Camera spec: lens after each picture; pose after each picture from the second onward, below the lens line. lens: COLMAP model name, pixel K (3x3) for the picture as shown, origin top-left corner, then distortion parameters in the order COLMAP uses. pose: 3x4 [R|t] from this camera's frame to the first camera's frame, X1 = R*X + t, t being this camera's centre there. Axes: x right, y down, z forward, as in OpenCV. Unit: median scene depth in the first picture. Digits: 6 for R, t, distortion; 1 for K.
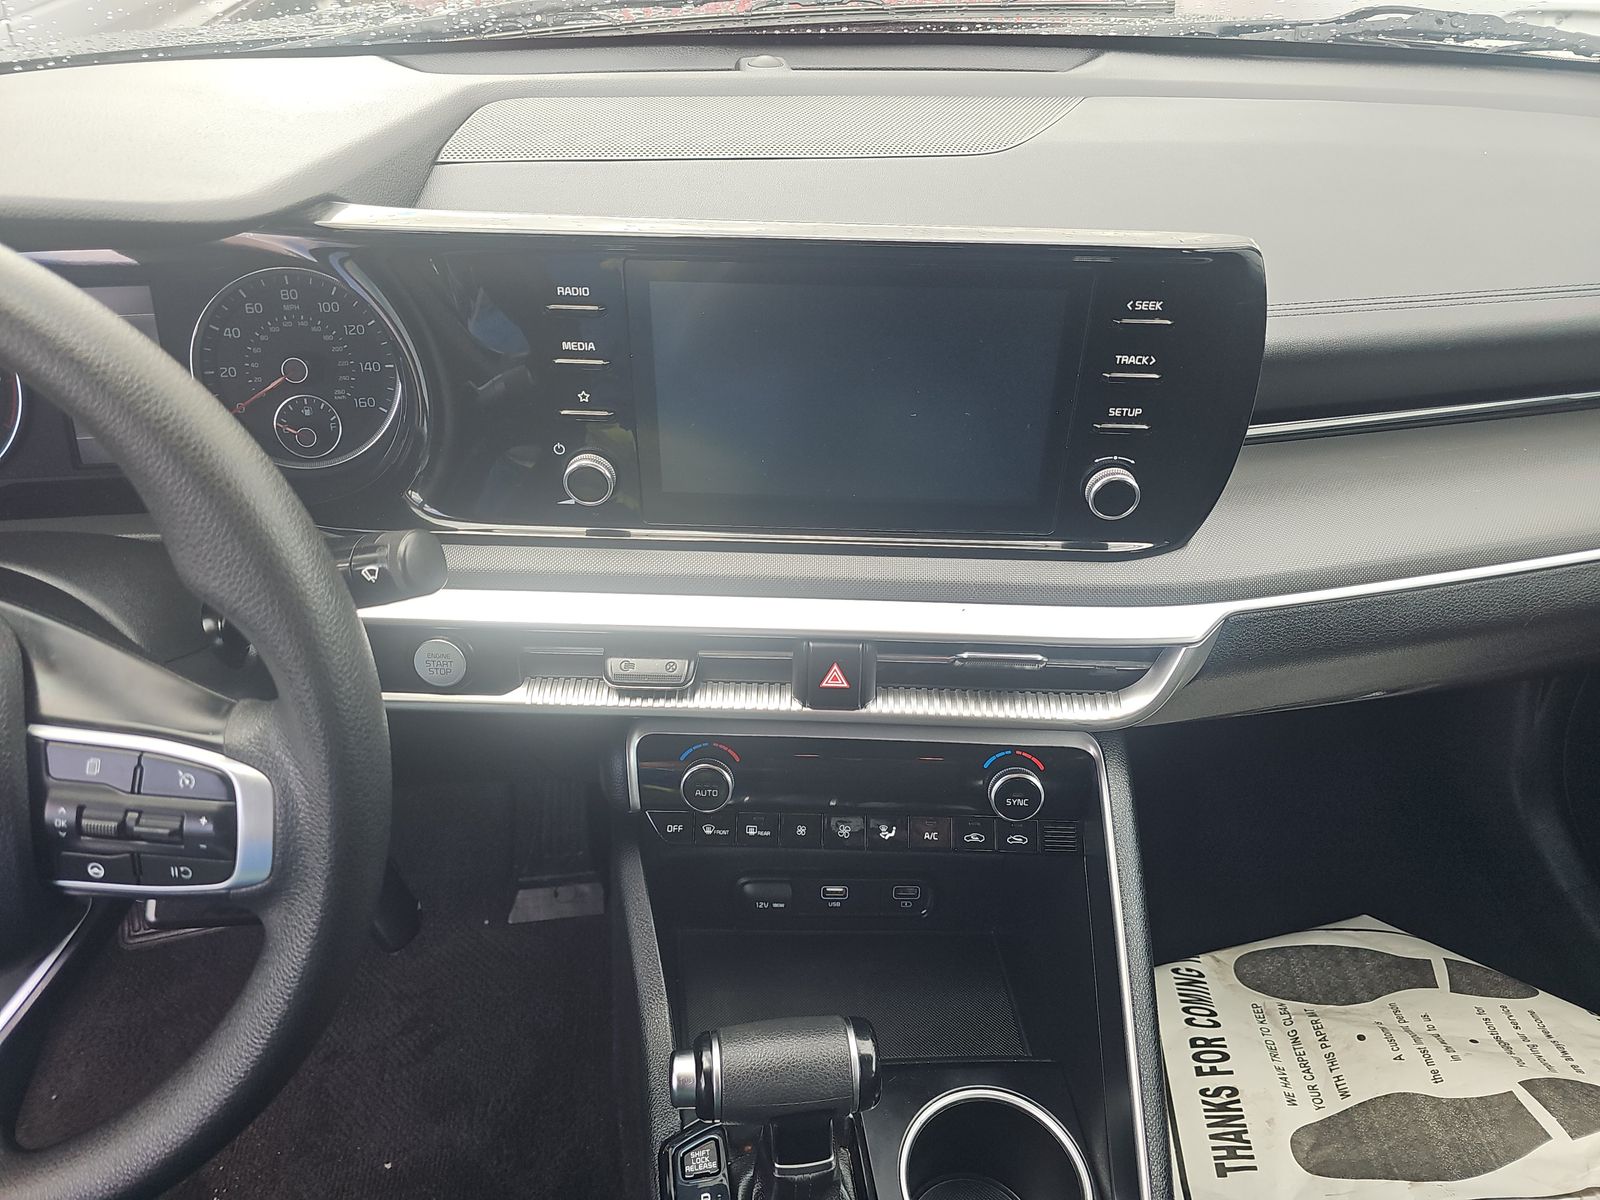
lens RADIAL K [[1167.4, 0, 798.7], [0, 1167.4, 586.4], [0, 0, 1]] dist [0.050809, -0.085301]
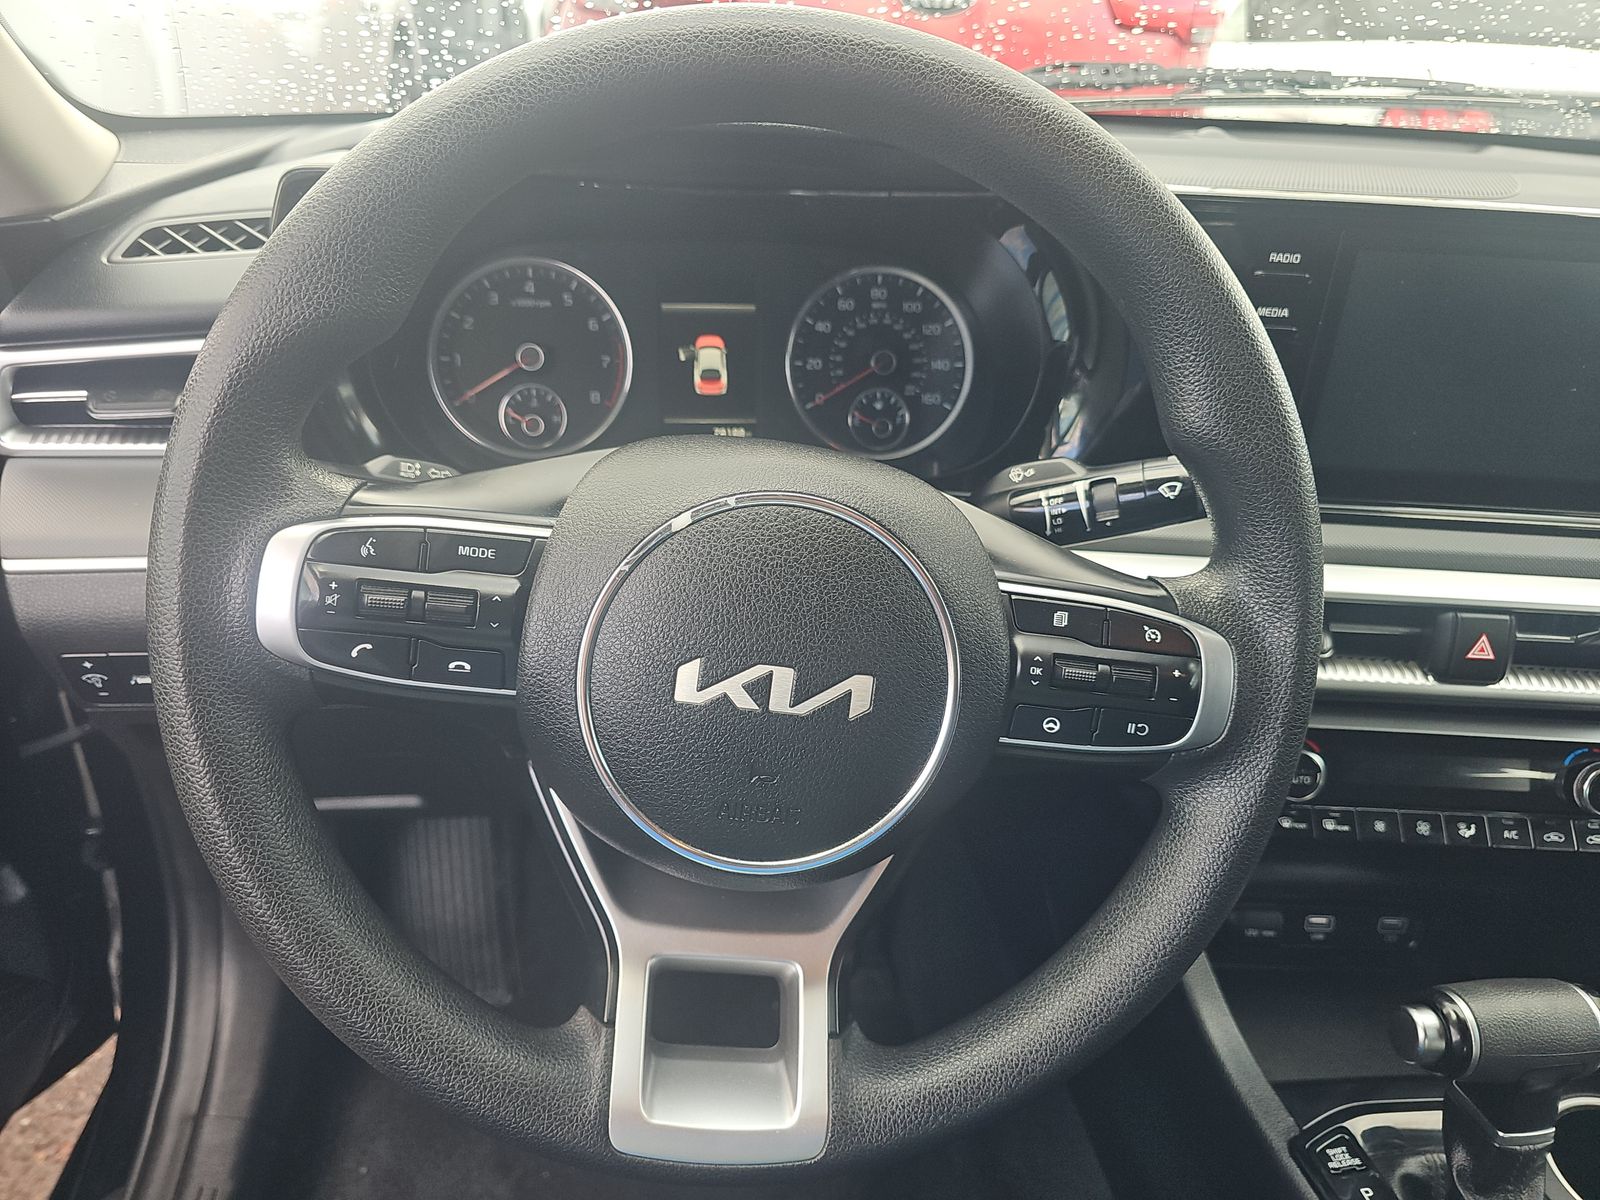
lens RADIAL K [[1167.4, 0, 798.7], [0, 1167.4, 586.4], [0, 0, 1]] dist [0.050809, -0.085301]
pose [[0.999442, 0.031013, 0.012422, -0.509342], [-0.028820, 0.988428, -0.148926, 0.171552], [-0.016897, 0.148485, 0.988770, -0.002944]]
